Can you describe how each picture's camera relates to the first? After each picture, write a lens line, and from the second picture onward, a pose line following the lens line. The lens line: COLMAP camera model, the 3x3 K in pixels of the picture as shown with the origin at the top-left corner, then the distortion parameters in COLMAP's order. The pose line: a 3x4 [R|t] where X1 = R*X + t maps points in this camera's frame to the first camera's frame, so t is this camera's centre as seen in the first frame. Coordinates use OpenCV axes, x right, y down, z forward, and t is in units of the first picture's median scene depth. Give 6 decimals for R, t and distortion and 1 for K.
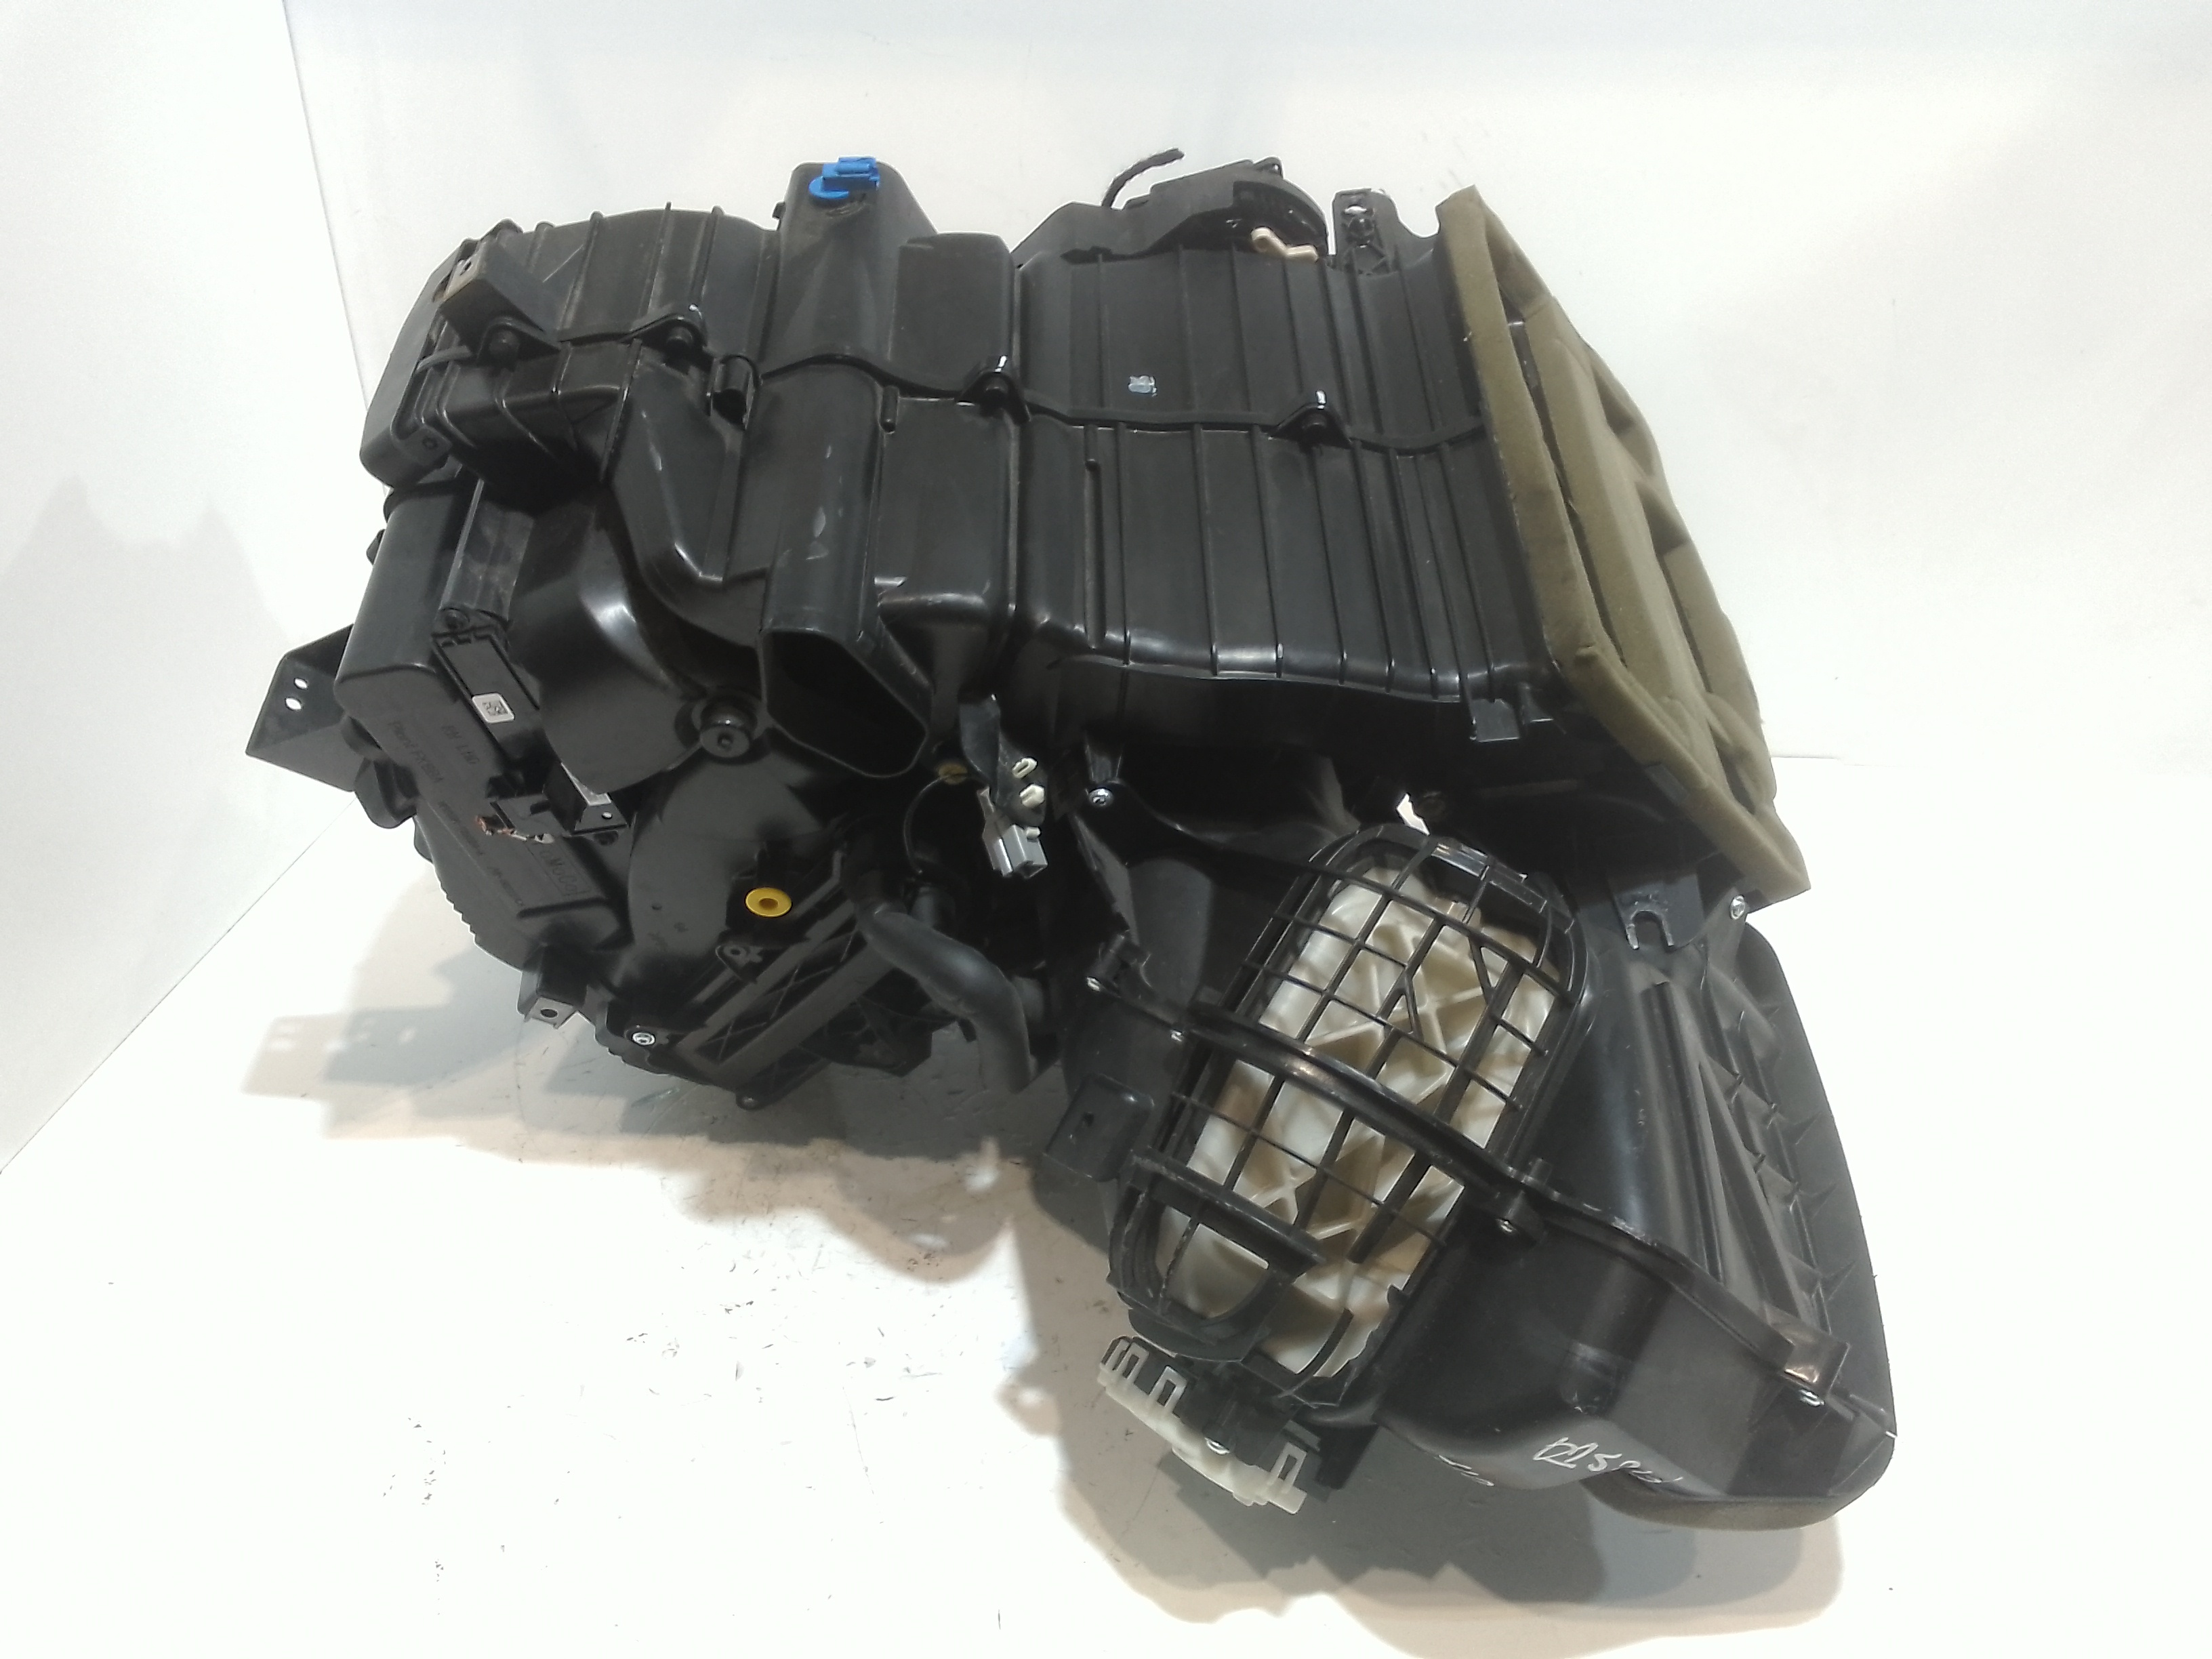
lens RADIAL K [[1725.4, 0, 1106.0], [0, 1725.4, 829.5], [0, 0, 1]] dist [0.025102, -0.010418]
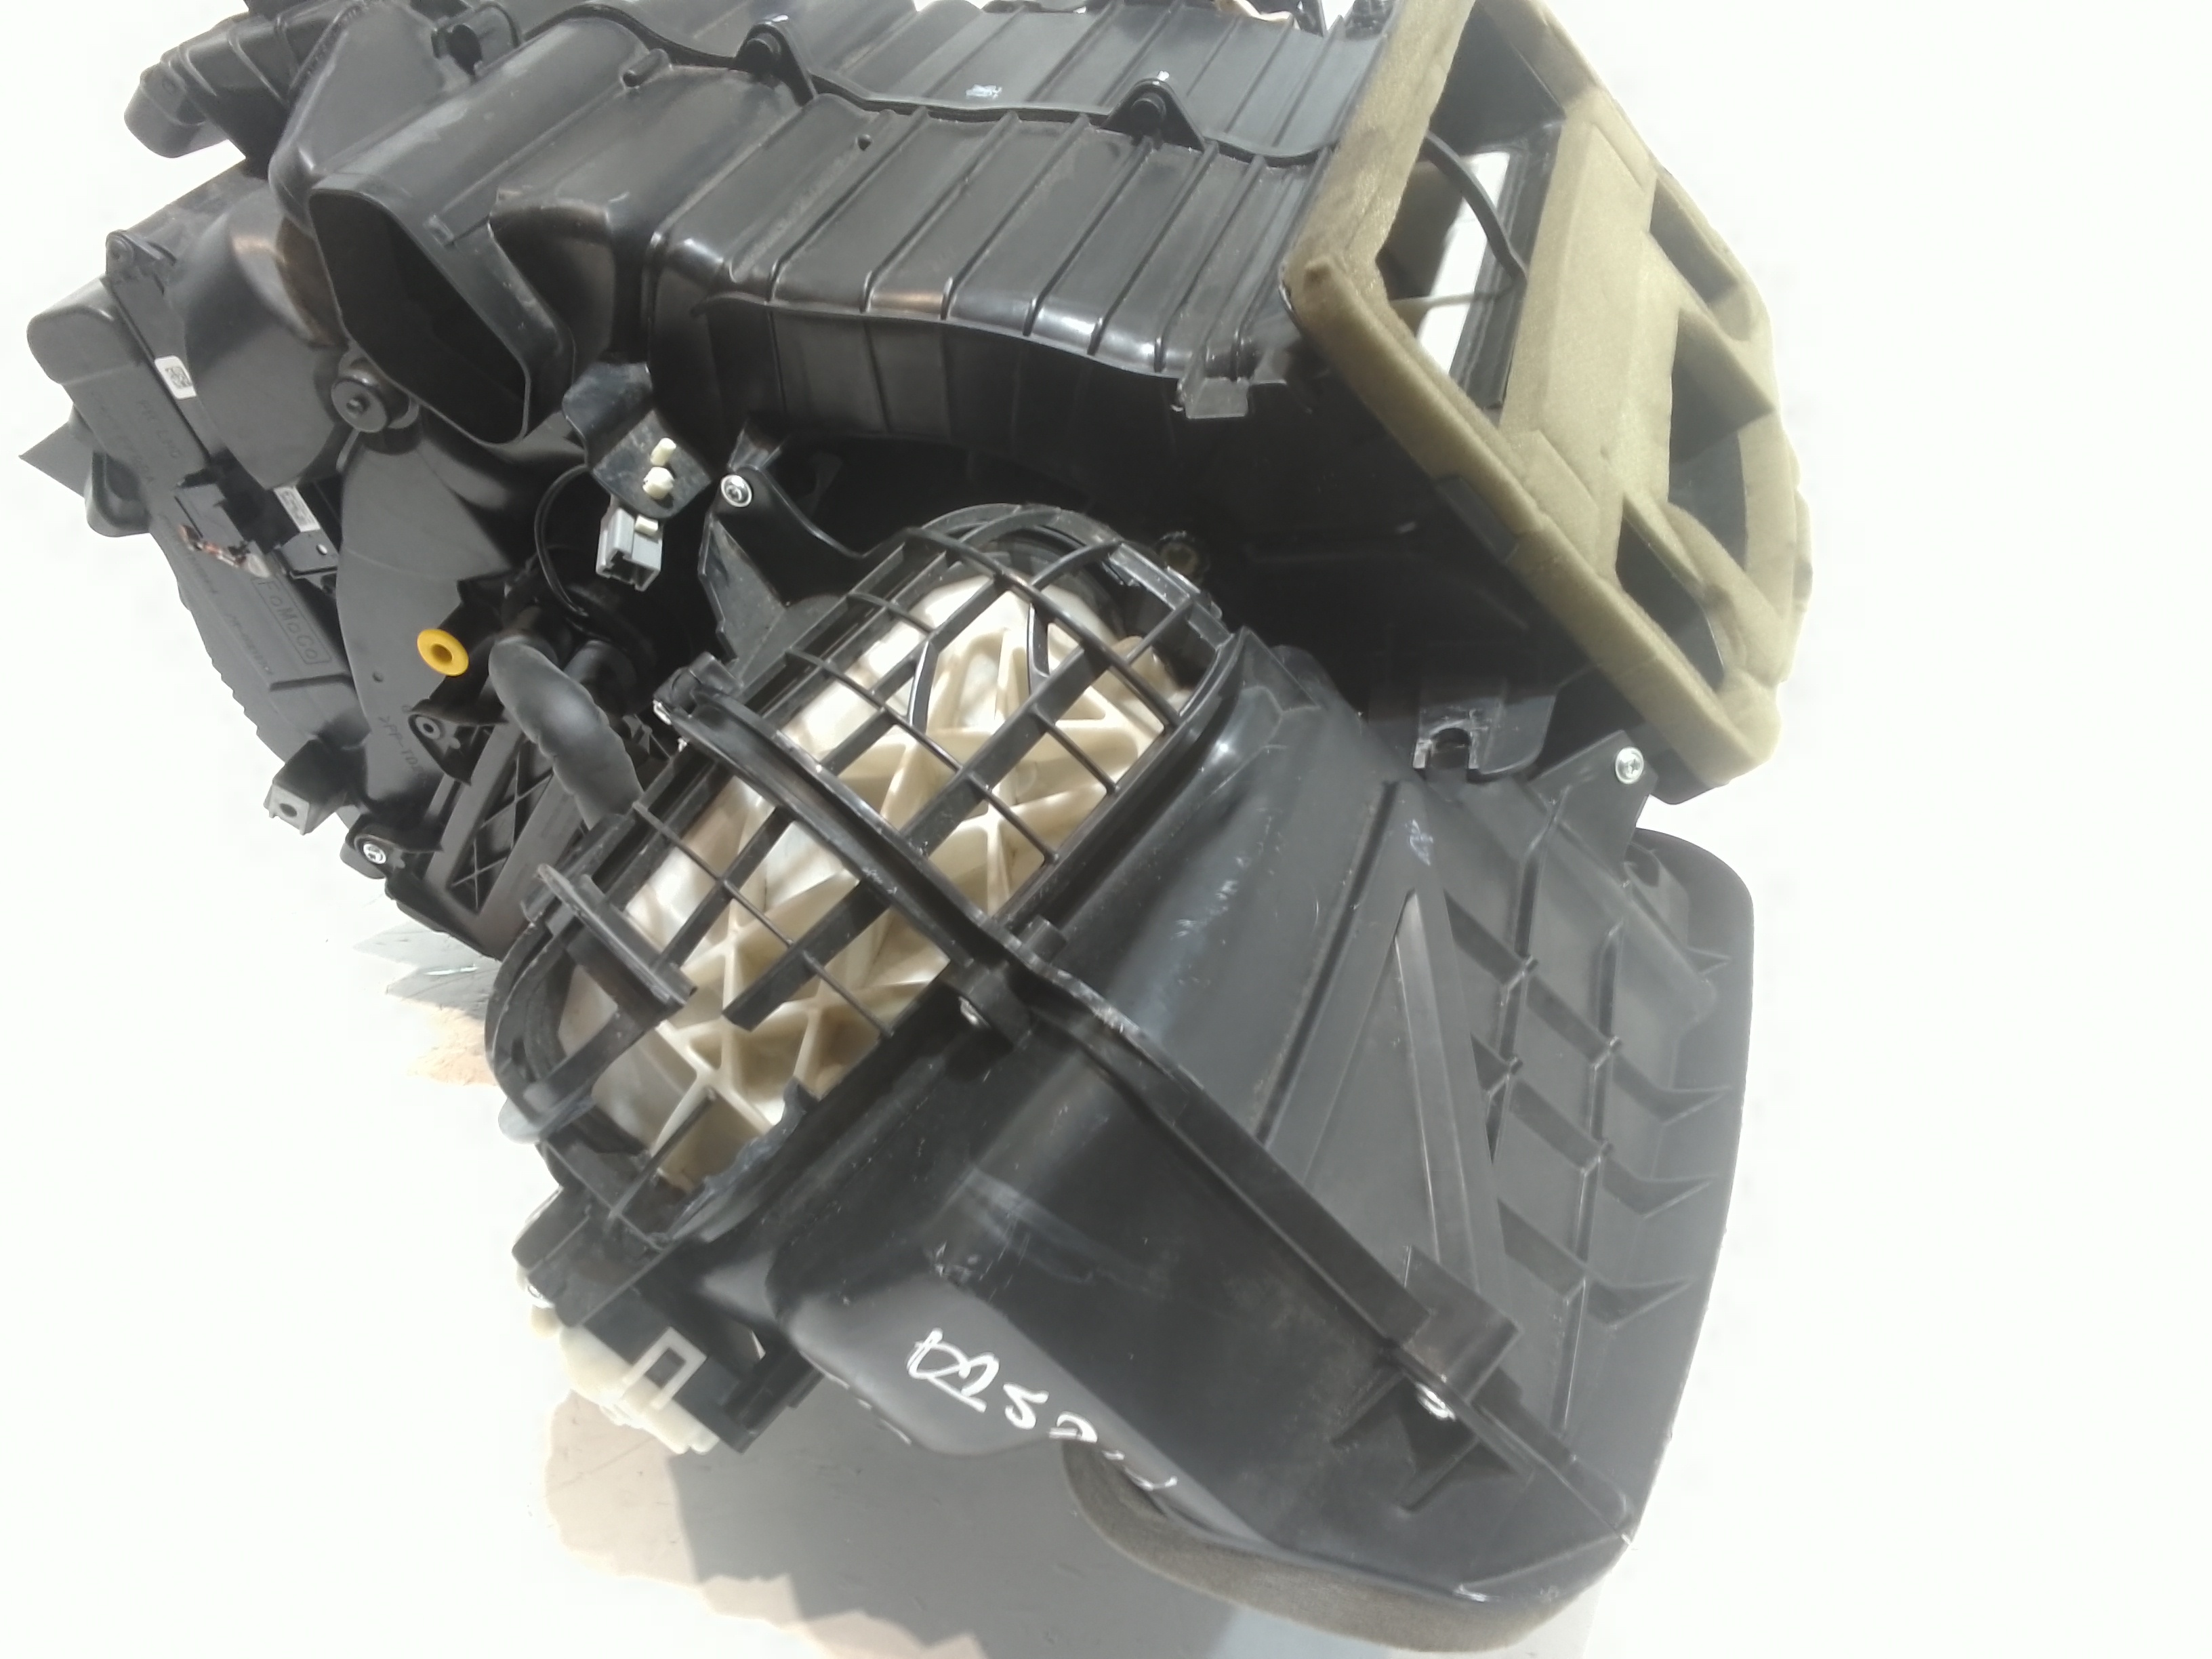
lens RADIAL K [[1725.4, 0, 1106.0], [0, 1725.4, 829.5], [0, 0, 1]] dist [0.025102, -0.010418]
pose [[0.952508, 0.120284, -0.279750, 0.388272], [-0.165596, 0.975570, -0.144363, 0.213411], [0.255551, 0.183833, 0.949157, 0.340461]]
